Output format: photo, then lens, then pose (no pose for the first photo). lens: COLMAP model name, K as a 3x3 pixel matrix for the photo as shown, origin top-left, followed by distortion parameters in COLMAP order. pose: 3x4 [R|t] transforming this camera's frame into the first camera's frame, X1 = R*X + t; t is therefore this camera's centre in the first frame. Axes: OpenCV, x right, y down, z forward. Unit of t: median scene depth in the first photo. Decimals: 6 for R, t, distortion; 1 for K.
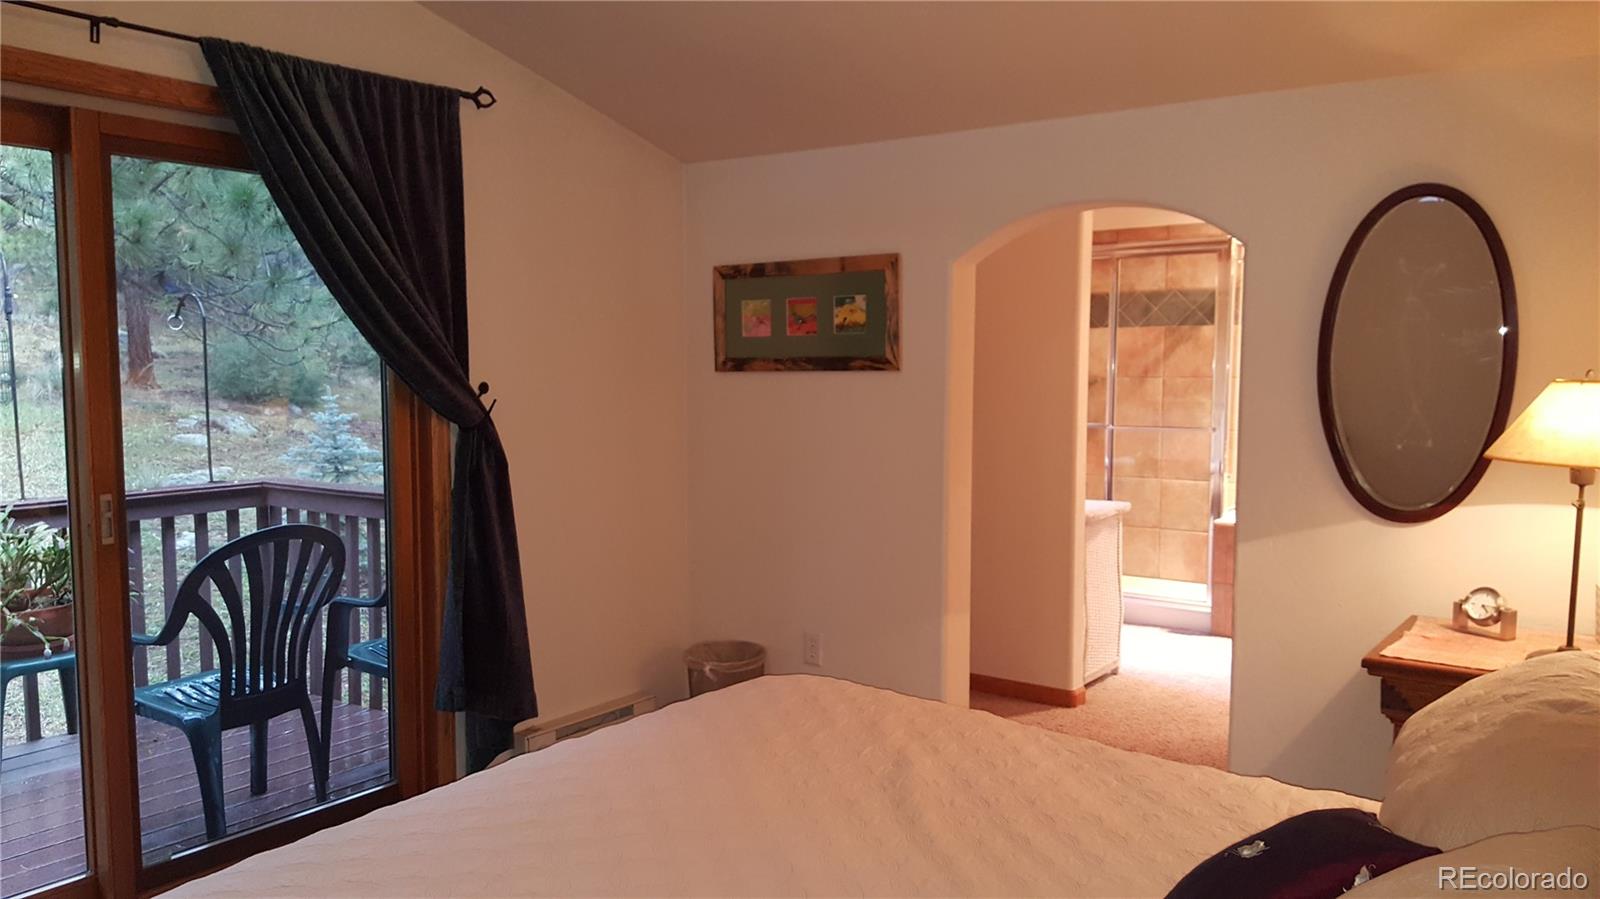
lens RADIAL K [[1182.6, 0, 800.0], [0, 1182.6, 449.5], [0, 0, 1]] dist [0.116749, -0.184381]
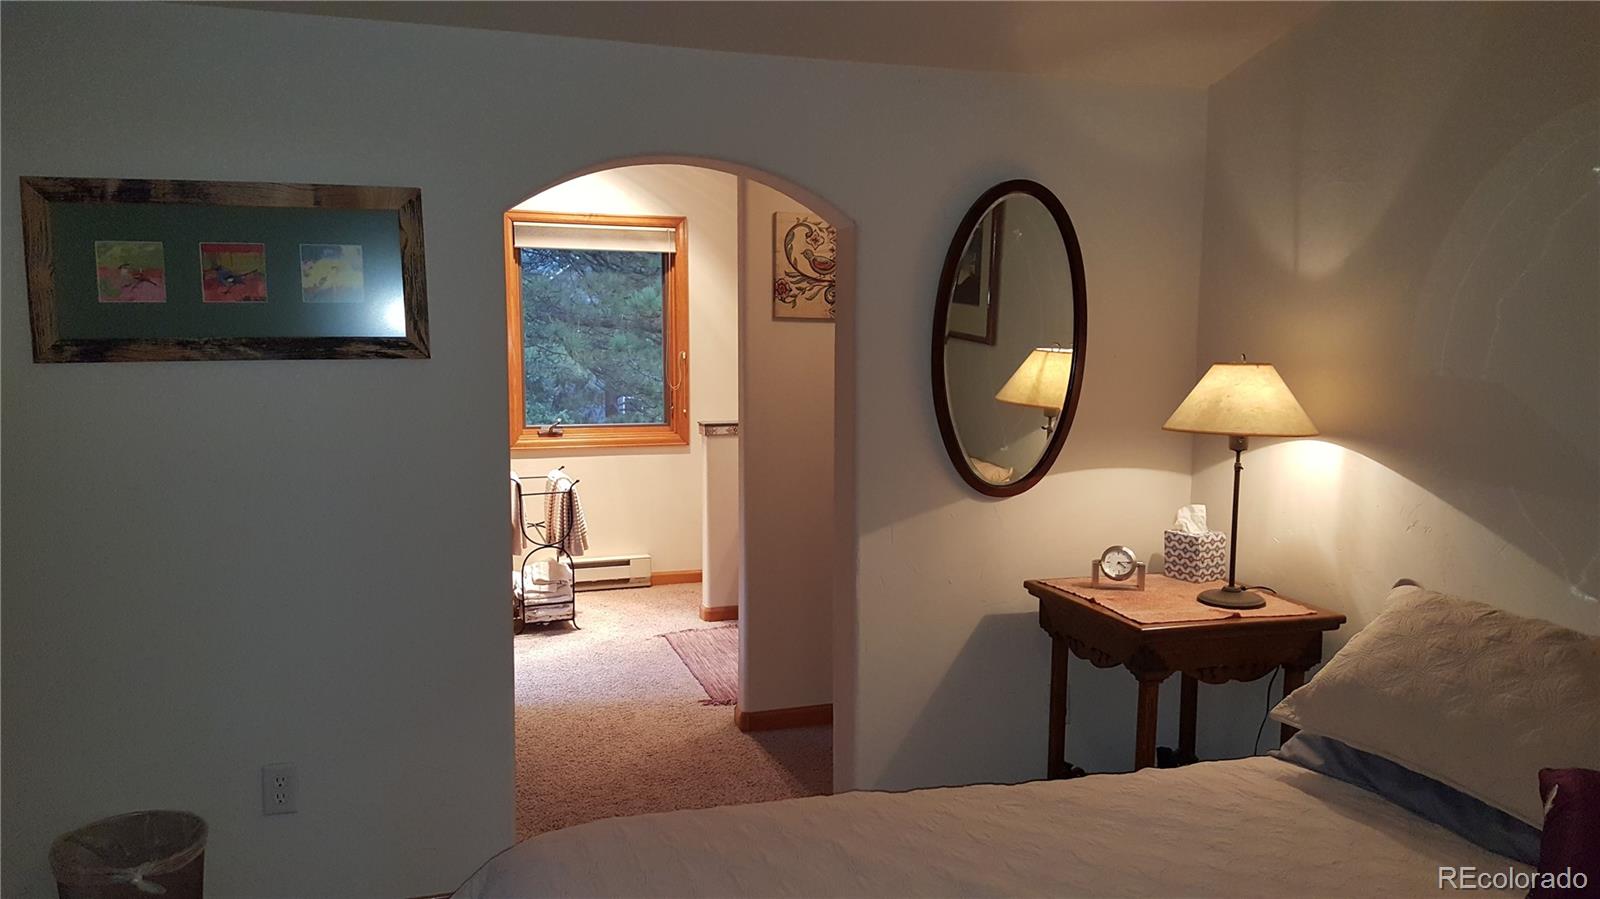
lens RADIAL K [[1182.6, 0, 800.0], [0, 1182.6, 449.5], [0, 0, 1]] dist [0.116749, -0.184381]
pose [[0.589584, -0.078985, 0.803836, -0.337959], [0.056962, 0.996795, 0.056166, -0.038048], [-0.805696, 0.012674, 0.592193, 0.384938]]
